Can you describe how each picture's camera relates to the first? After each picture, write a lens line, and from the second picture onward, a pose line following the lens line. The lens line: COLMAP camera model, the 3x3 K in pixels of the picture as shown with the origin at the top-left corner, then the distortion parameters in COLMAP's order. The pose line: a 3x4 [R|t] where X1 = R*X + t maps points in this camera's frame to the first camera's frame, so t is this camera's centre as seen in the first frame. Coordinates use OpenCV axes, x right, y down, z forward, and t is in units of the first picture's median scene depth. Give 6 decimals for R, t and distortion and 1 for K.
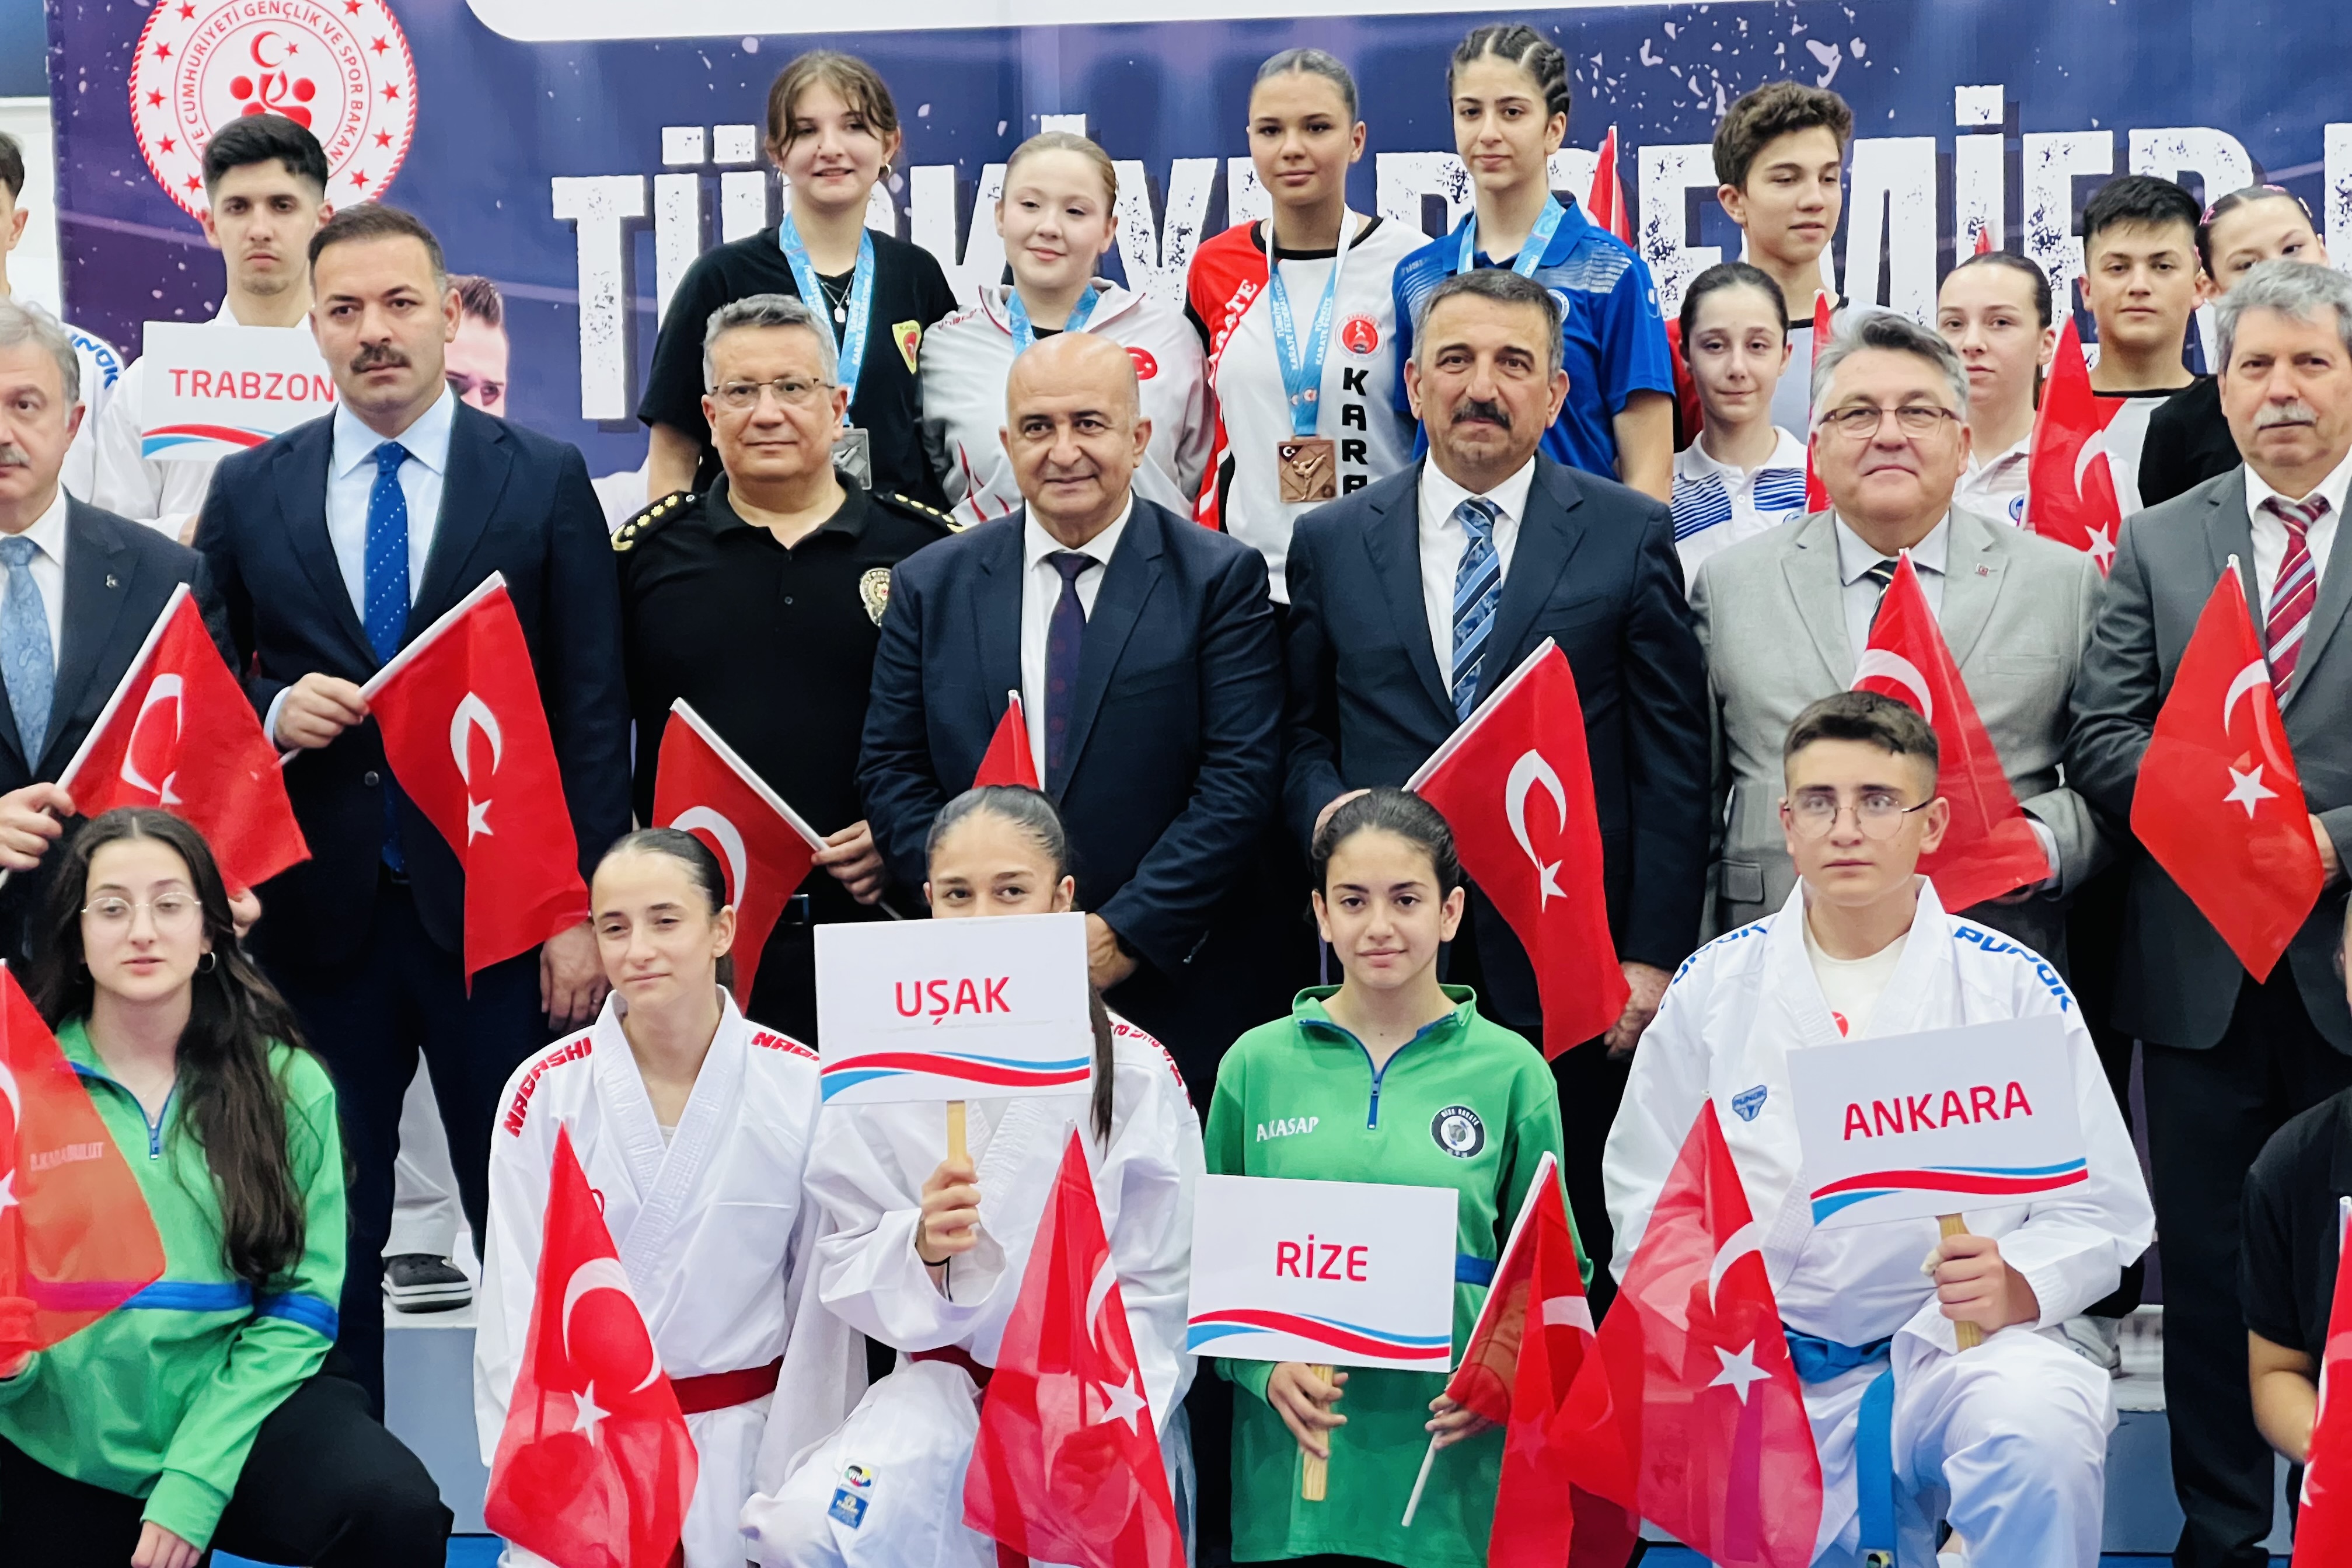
lens RADIAL K [[5397.7, 0, 1160.7], [0, 5397.7, 662.2], [0, 0, 1]] dist [0.234144, 0.000000]
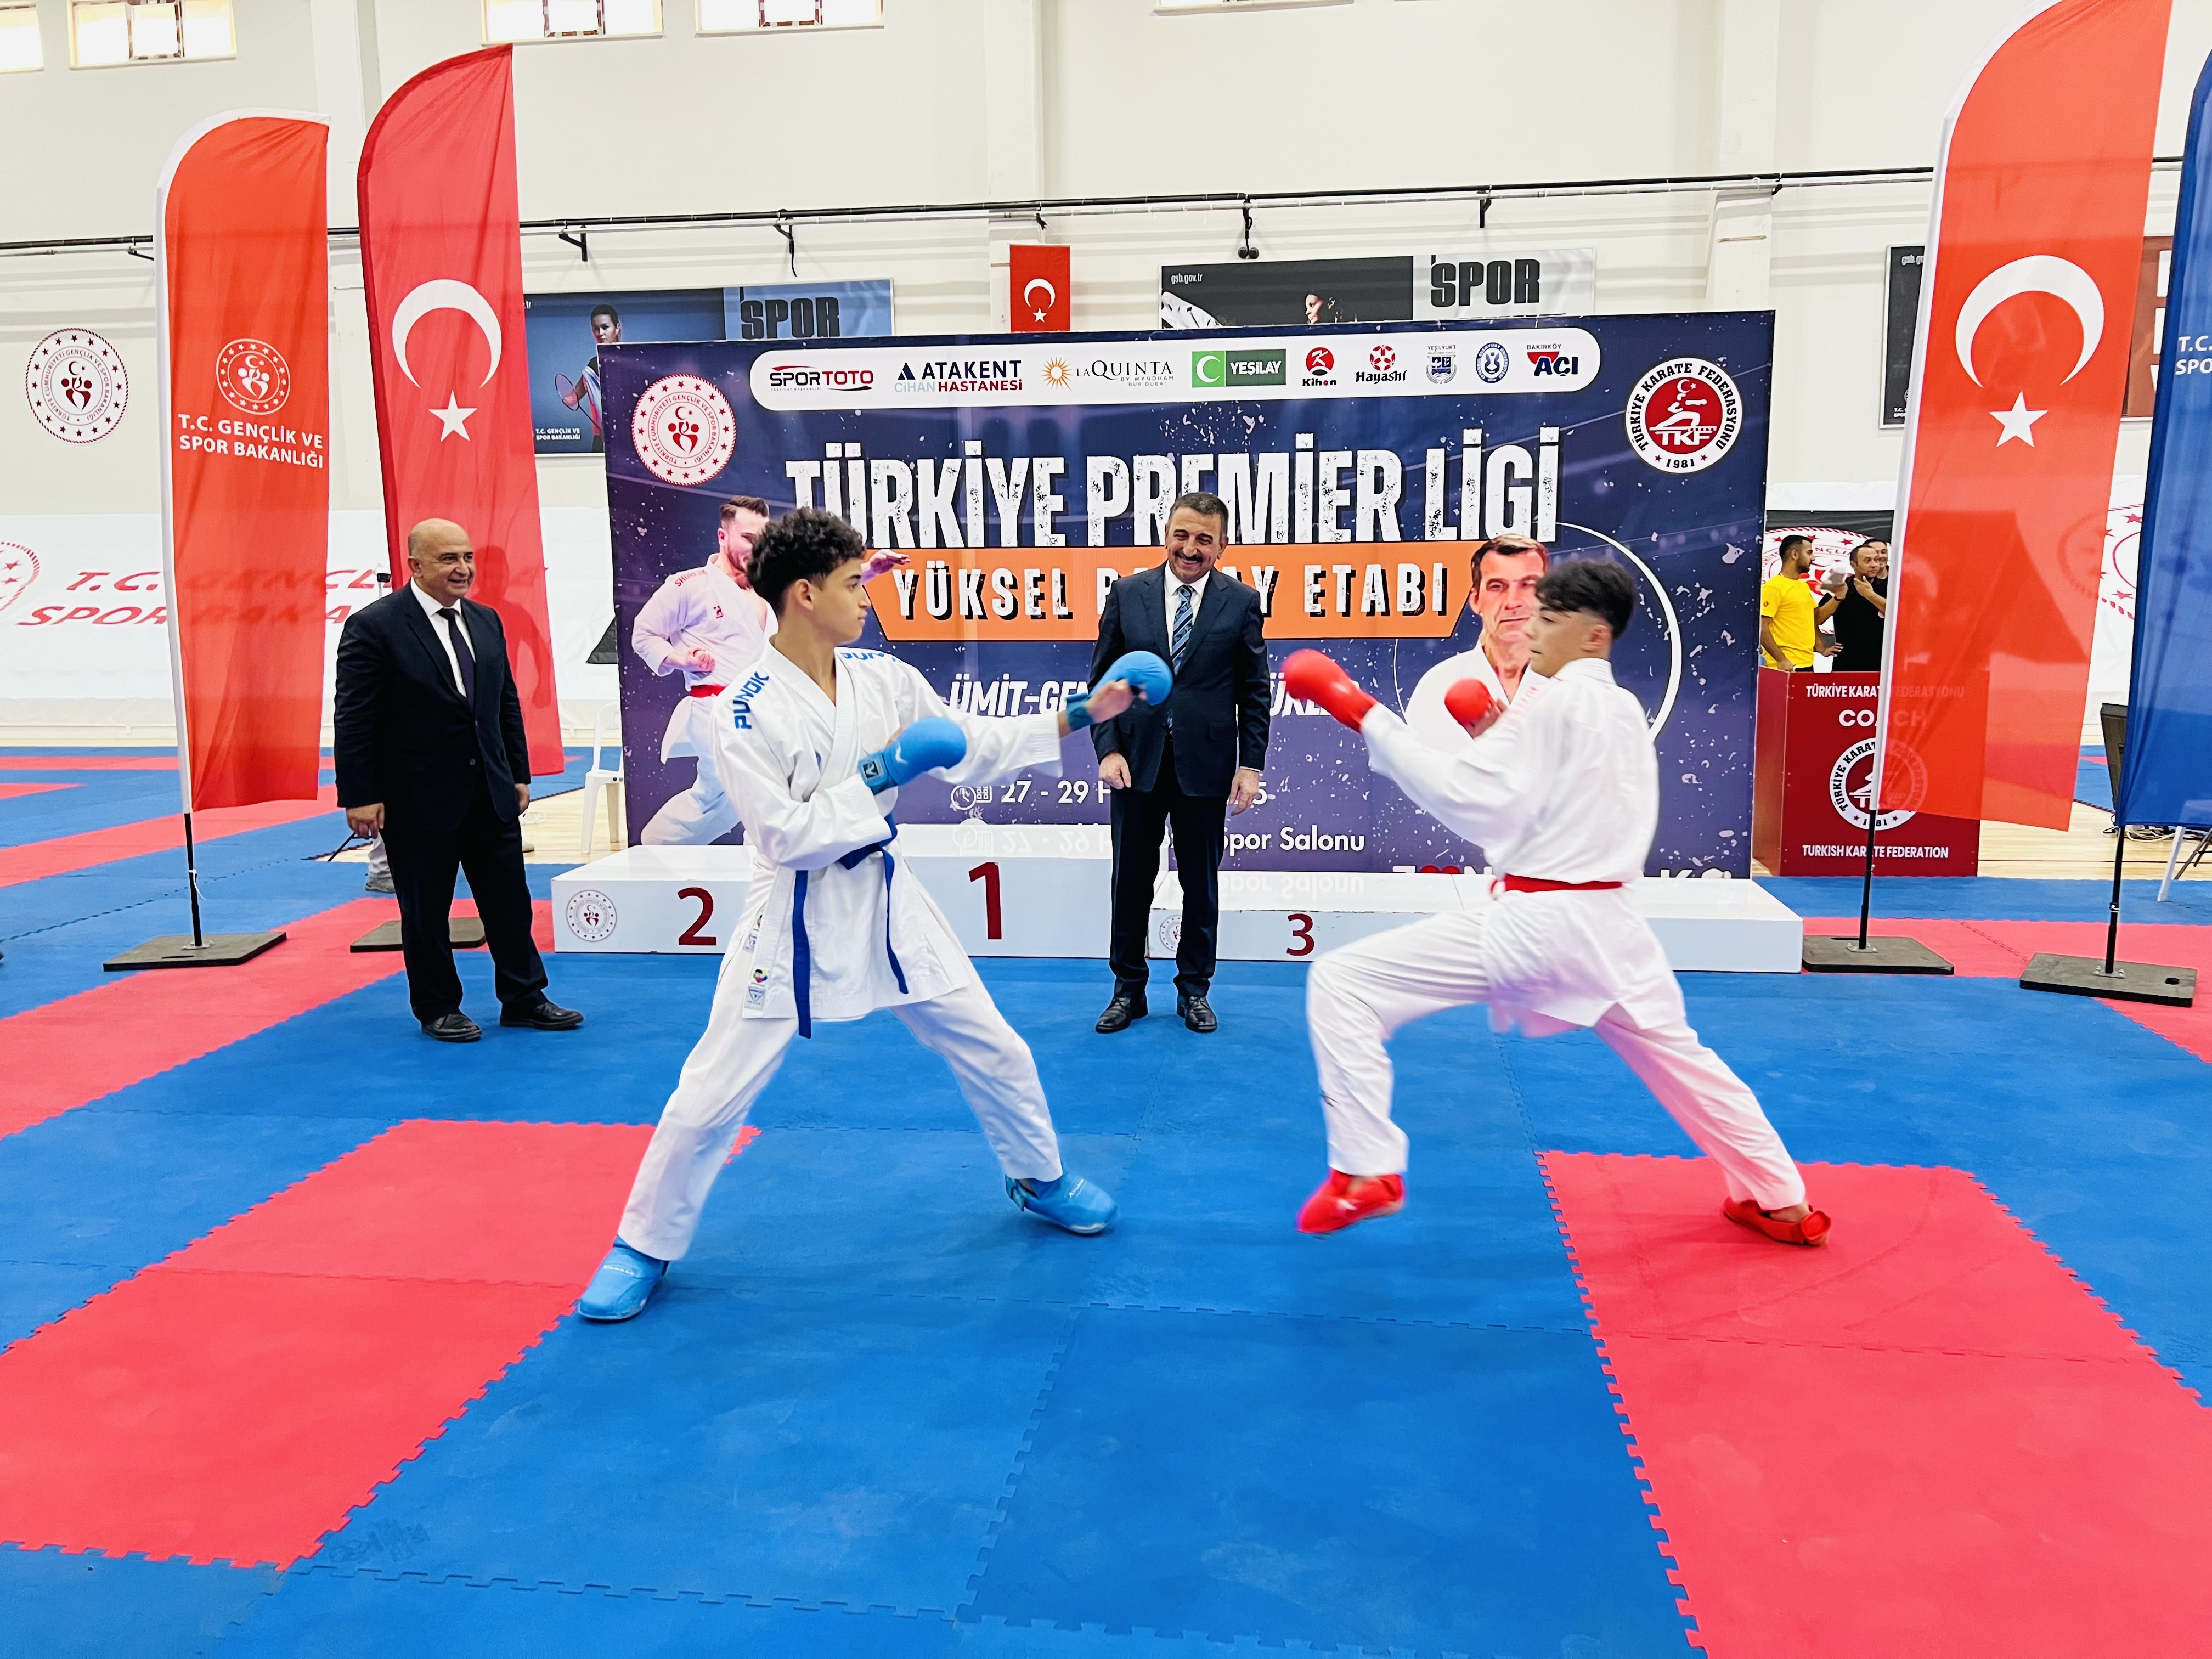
lens RADIAL K [[1723.1, 0, 1137.8], [0, 1723.1, 849.9], [0, 0, 1]] dist [0.020249, -0.007986]
pose [[0.999249, 0.004519, 0.038486, 0.033423], [-0.008942, 0.993262, 0.115544, 0.002949], [-0.037704, -0.115801, 0.992557, 0.111825]]
